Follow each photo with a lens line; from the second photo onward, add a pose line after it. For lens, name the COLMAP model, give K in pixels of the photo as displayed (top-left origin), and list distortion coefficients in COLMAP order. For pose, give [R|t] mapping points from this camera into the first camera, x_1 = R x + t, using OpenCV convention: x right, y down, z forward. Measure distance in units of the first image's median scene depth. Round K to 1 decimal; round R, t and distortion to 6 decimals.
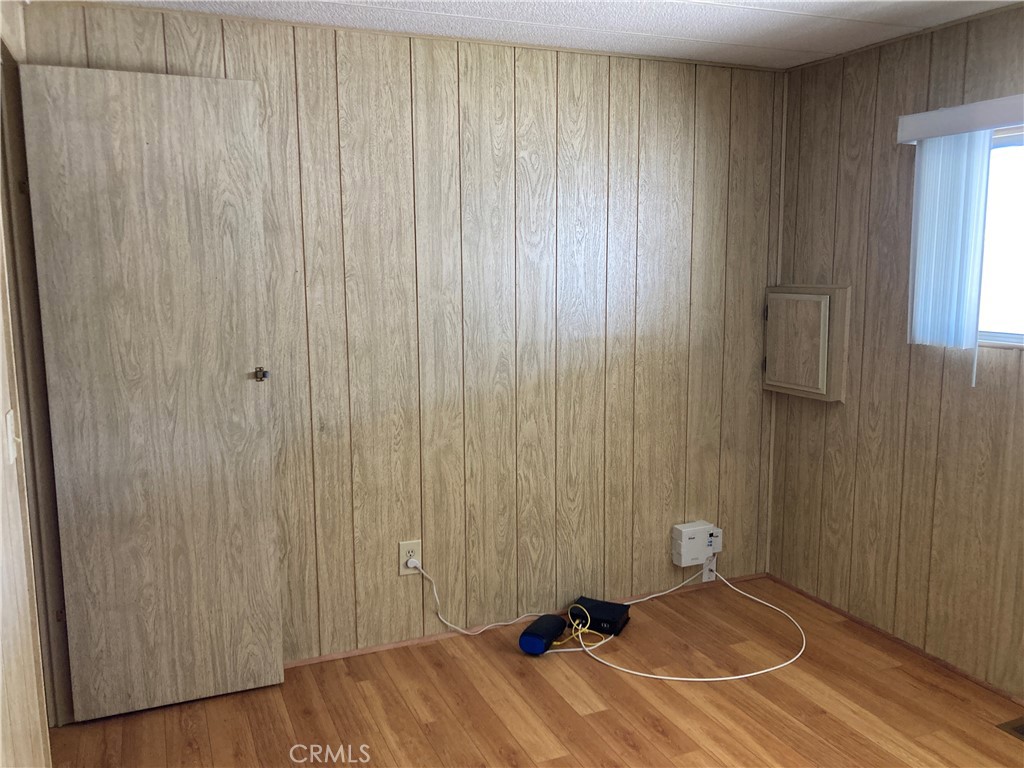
lens RADIAL K [[836.7, 0, 508.4], [0, 836.7, 381.8], [0, 0, 1]] dist [0.055948, -0.070404]
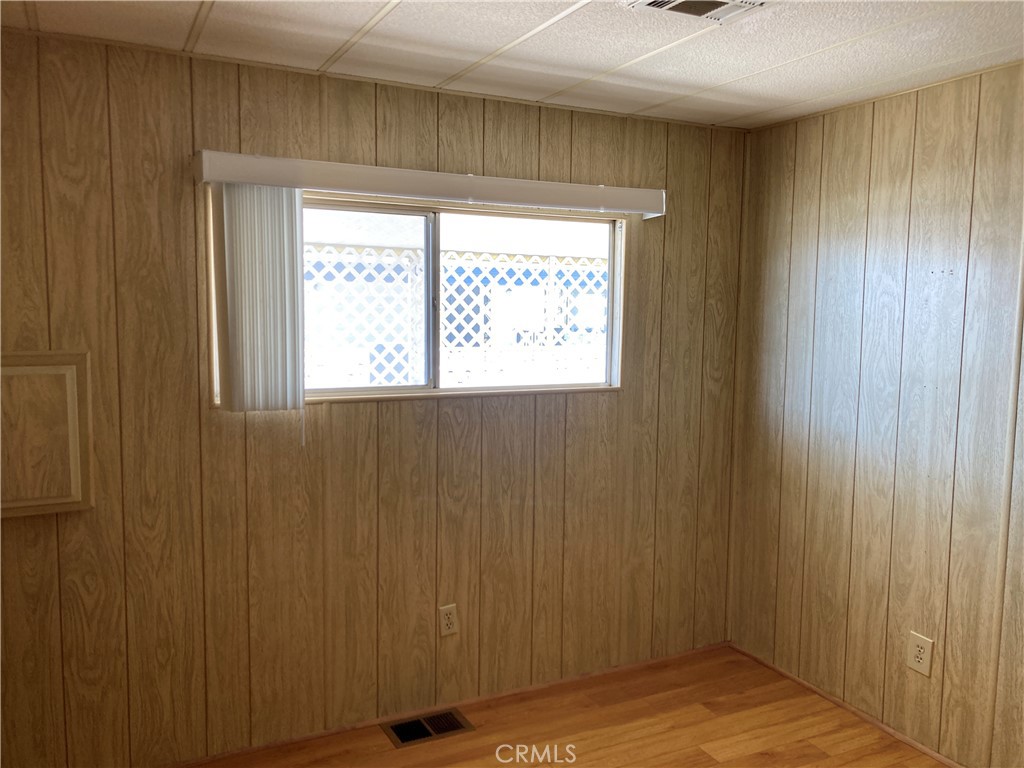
lens RADIAL K [[836.7, 0, 510.5], [0, 836.7, 392.4], [0, 0, 1]] dist [0.055948, -0.070404]
pose [[-0.063818, -0.090574, 0.993843, -0.394621], [0.134093, 0.986064, 0.098476, -0.108777], [-0.988912, 0.139552, -0.050783, 0.725570]]
